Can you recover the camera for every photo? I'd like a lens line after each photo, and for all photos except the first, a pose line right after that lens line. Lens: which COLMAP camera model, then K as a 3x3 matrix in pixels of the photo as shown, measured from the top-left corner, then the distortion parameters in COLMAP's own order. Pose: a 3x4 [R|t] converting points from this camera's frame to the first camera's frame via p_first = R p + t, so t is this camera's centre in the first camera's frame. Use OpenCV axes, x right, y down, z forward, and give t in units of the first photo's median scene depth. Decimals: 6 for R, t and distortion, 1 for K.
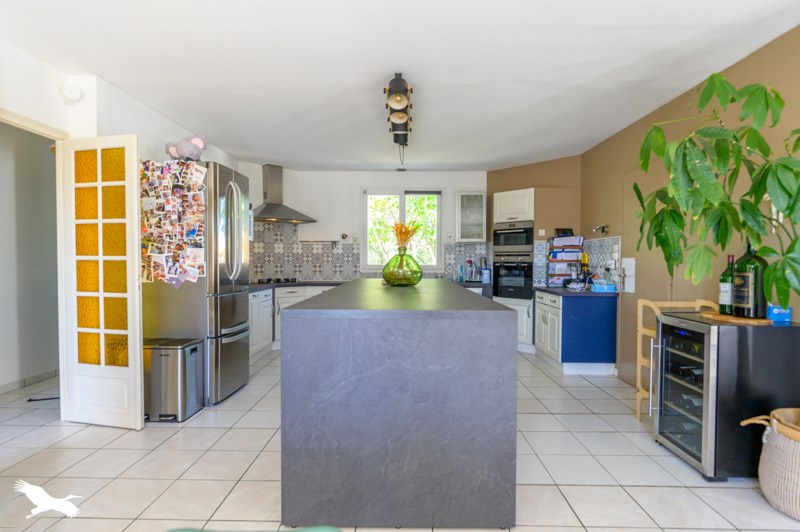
lens RADIAL K [[413.7, 0, 400.0], [0, 413.7, 266.0], [0, 0, 1]] dist [0.002599, 0.000637]
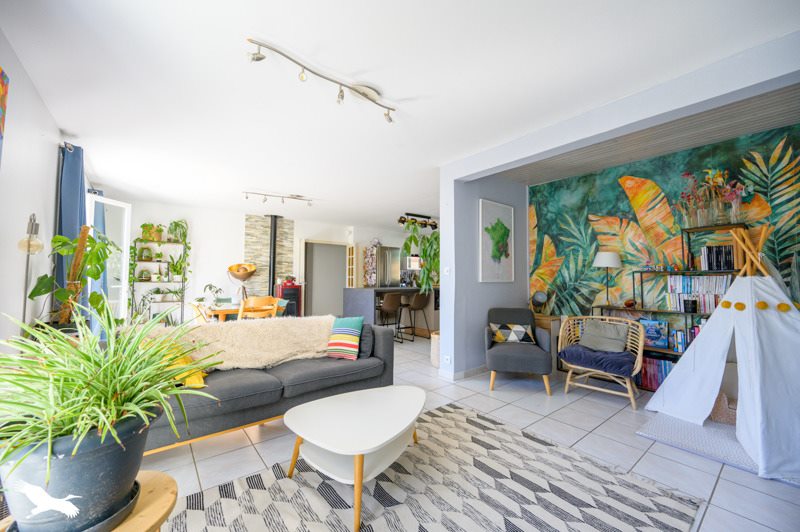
lens RADIAL K [[312.9, 0, 400.0], [0, 312.9, 266.0], [0, 0, 1]] dist [0.000861, 0.000125]
pose [[0.638641, -0.033743, -0.768764, 1.455267], [-0.013256, 0.998407, -0.054835, 0.025563], [0.769390, 0.045211, 0.637177, -0.365424]]
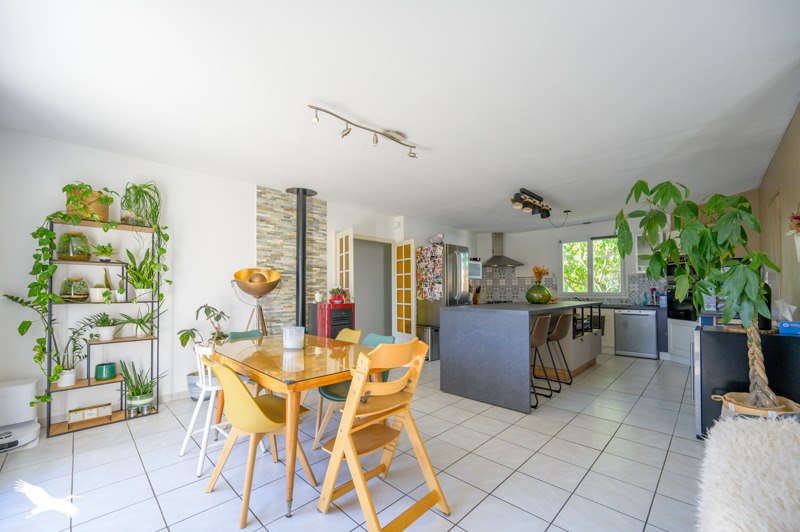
lens RADIAL K [[320.5, 0, 394.8], [0, 320.5, 286.3], [0, 0, 1]] dist [-0.000475, 0.000050]
pose [[0.717904, -0.017617, -0.695919, 0.508430], [-0.001985, 0.999624, -0.027353, 0.014276], [0.696139, 0.021018, 0.717599, -0.366681]]
